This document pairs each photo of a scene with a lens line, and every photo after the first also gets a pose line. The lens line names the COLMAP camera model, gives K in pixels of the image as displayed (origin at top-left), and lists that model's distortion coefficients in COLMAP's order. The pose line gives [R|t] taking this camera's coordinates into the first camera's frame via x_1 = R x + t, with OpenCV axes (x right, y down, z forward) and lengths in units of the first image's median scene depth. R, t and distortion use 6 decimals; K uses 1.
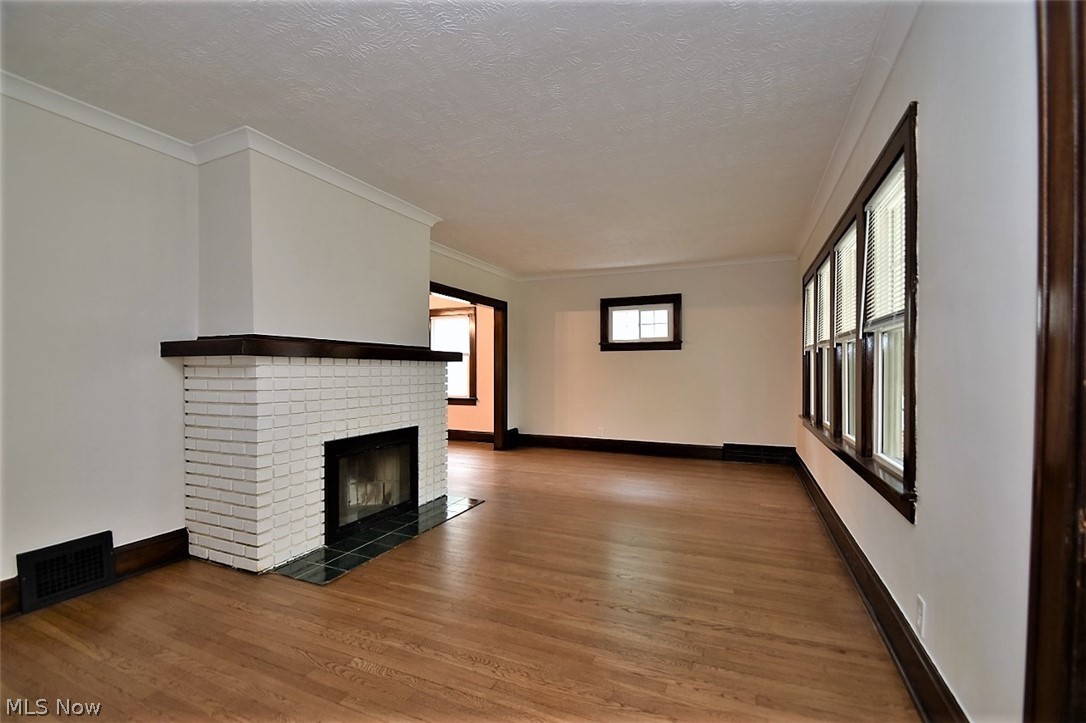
lens RADIAL K [[474.6, 0, 534.9], [0, 474.6, 371.0], [0, 0, 1]] dist [-0.002183, -0.006079]
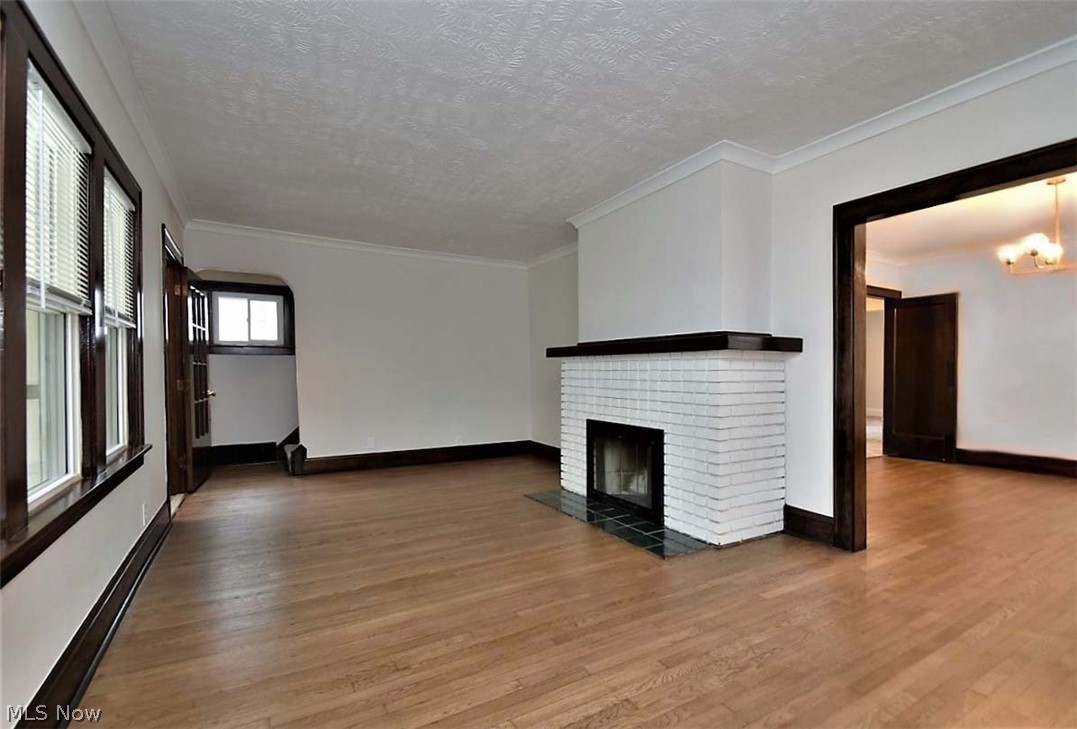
lens RADIAL K [[495.7, 0, 532.6], [0, 495.7, 365.1], [0, 0, 1]] dist [-0.000886, -0.000120]
pose [[-0.606406, -0.007919, -0.795115, 0.618428], [-0.000154, 0.999952, -0.009842, 0.009536], [0.795155, -0.005846, -0.606378, 1.401795]]
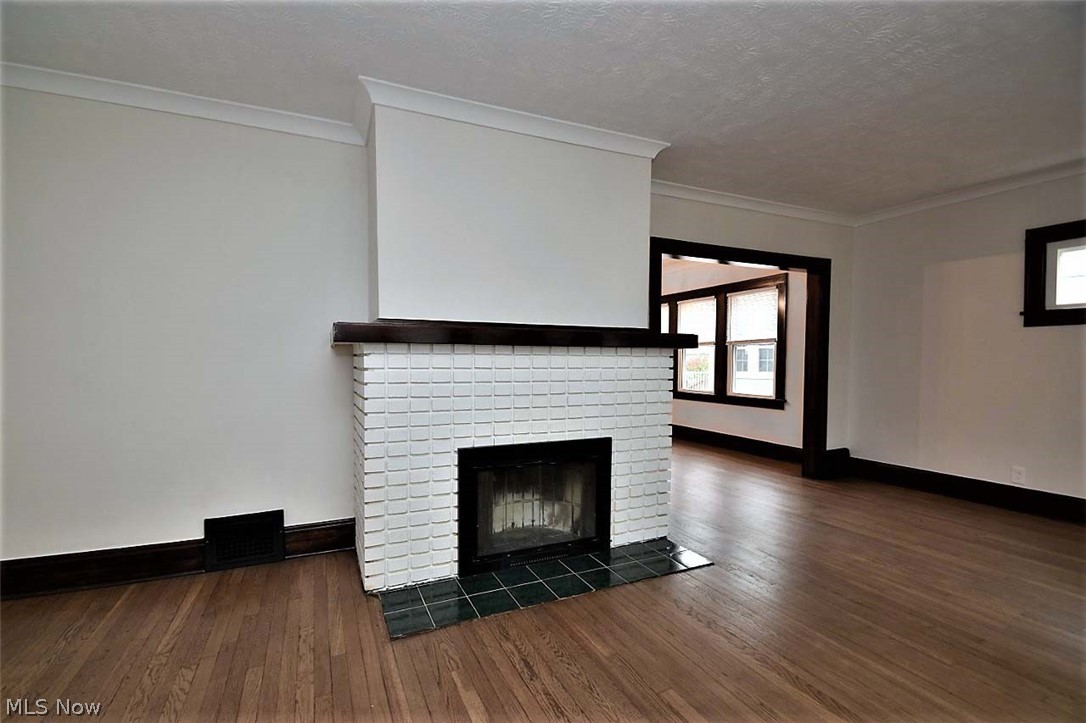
lens RADIAL K [[474.6, 0, 536.8], [0, 474.6, 372.3], [0, 0, 1]] dist [-0.002183, -0.006079]
pose [[0.738742, 0.019090, -0.673718, 0.159016], [-0.004194, 0.999710, 0.023728, 0.000022], [0.673975, -0.014703, 0.738608, 0.401469]]
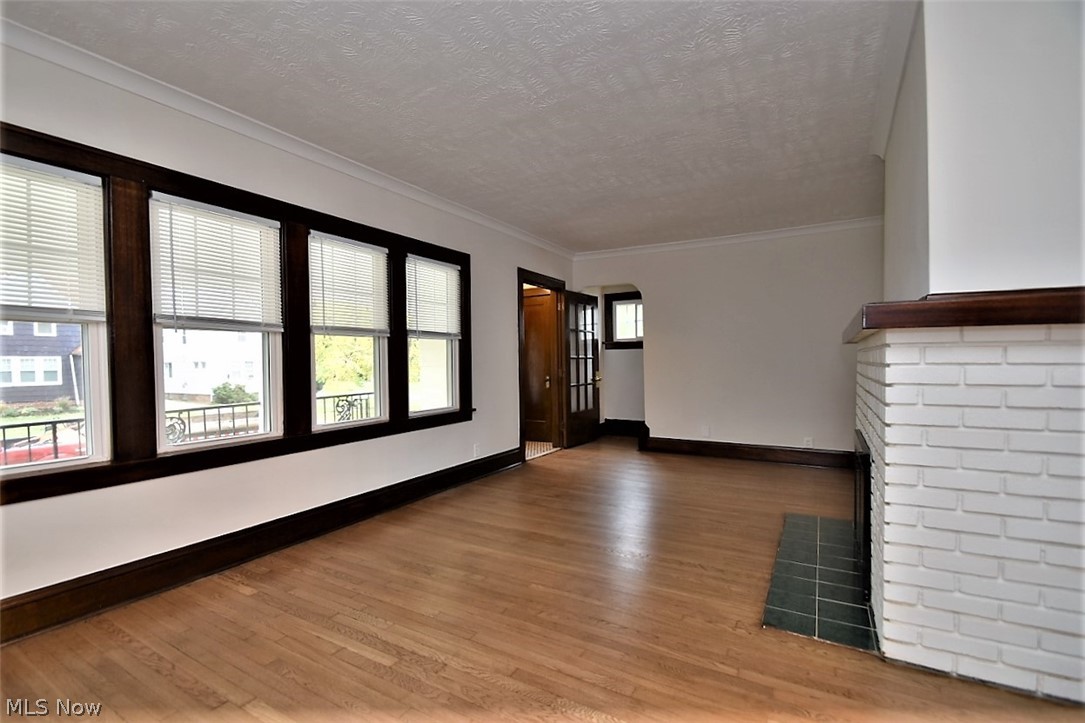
lens RADIAL K [[474.1, 0, 532.0], [0, 474.1, 366.3], [0, 0, 1]] dist [-0.002183, -0.006079]
pose [[-0.992097, 0.008410, 0.125192, 0.071876], [0.009942, 0.999883, 0.011617, 0.003556], [-0.125079, 0.012770, -0.992065, 1.647799]]
